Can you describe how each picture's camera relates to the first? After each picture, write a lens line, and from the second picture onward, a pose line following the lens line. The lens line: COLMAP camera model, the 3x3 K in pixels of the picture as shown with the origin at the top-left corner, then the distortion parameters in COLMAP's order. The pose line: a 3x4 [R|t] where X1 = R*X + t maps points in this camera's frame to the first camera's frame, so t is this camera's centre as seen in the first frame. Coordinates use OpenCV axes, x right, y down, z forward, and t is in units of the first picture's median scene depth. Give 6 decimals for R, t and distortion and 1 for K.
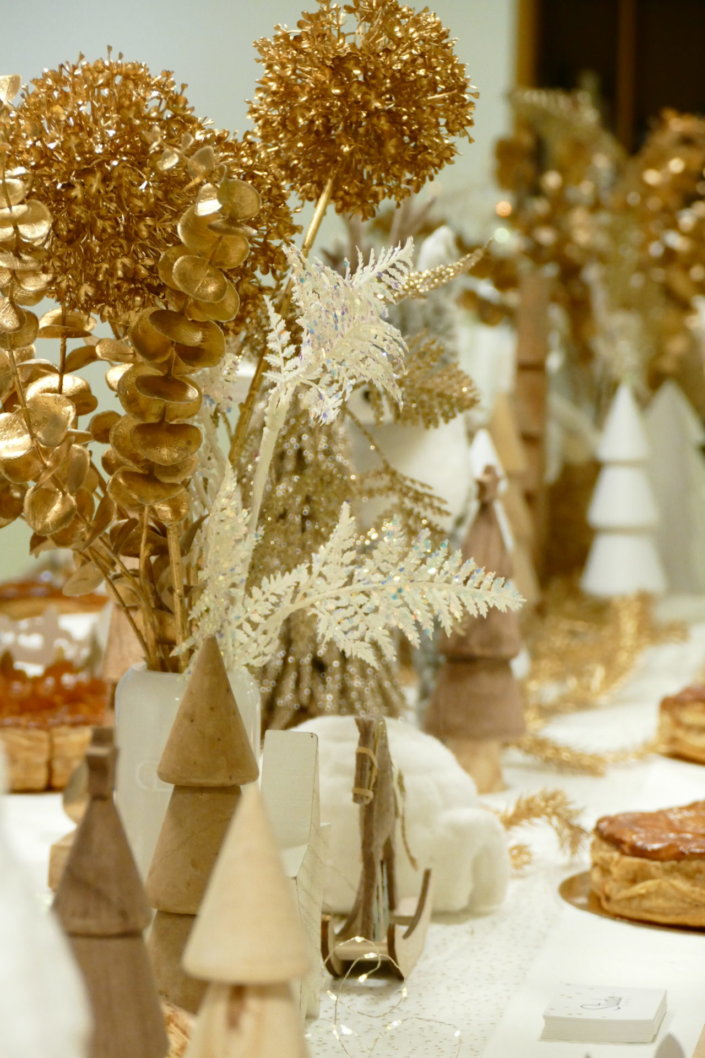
lens RADIAL K [[4900.2, 0, 354.4], [0, 4900.2, 529.6], [0, 0, 1]] dist [0.125784, 0.000000]
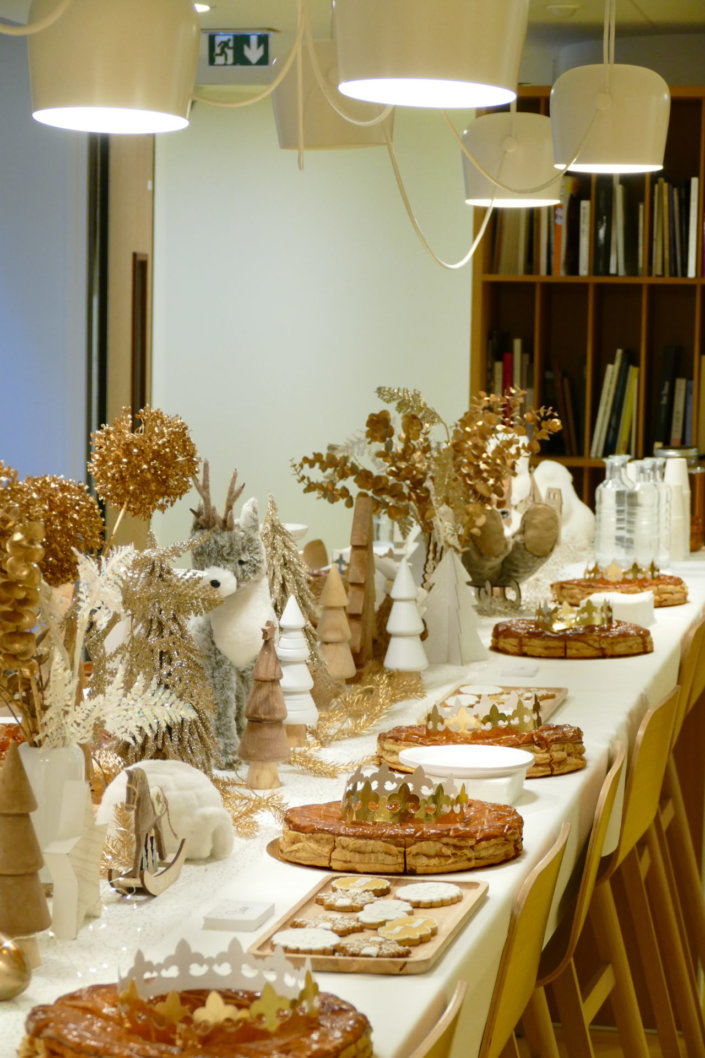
lens RADIAL K [[3012.3, 0, 356.2], [0, 3012.3, 528.7], [0, 0, 1]] dist [0.032386, 0.000000]
pose [[0.997390, -0.006876, -0.071871, 0.181792], [0.006615, 0.999971, -0.003866, -0.055150], [0.071895, 0.003381, 0.997406, -0.243687]]
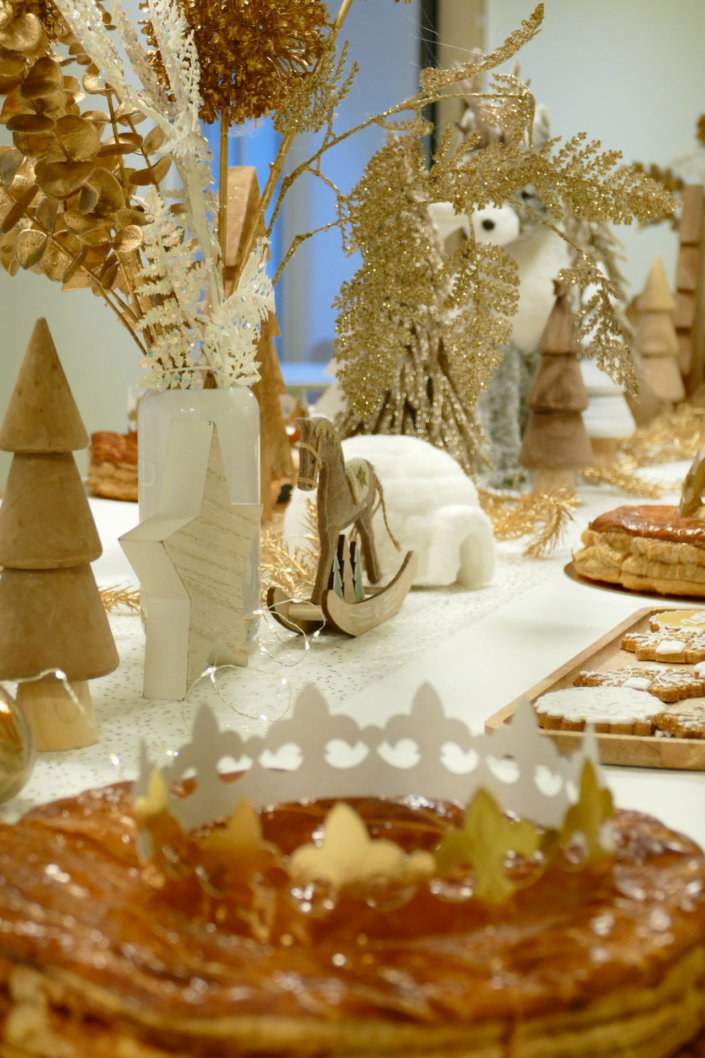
lens RADIAL K [[2318.7, 0, 350.2], [0, 2318.7, 522.8], [0, 0, 1]] dist [-0.095792, 0.000000]
pose [[0.977869, 0.003558, -0.209190, 0.127678], [0.003567, 0.999427, 0.033674, 0.043354], [0.209190, -0.033675, 0.977295, 0.431132]]
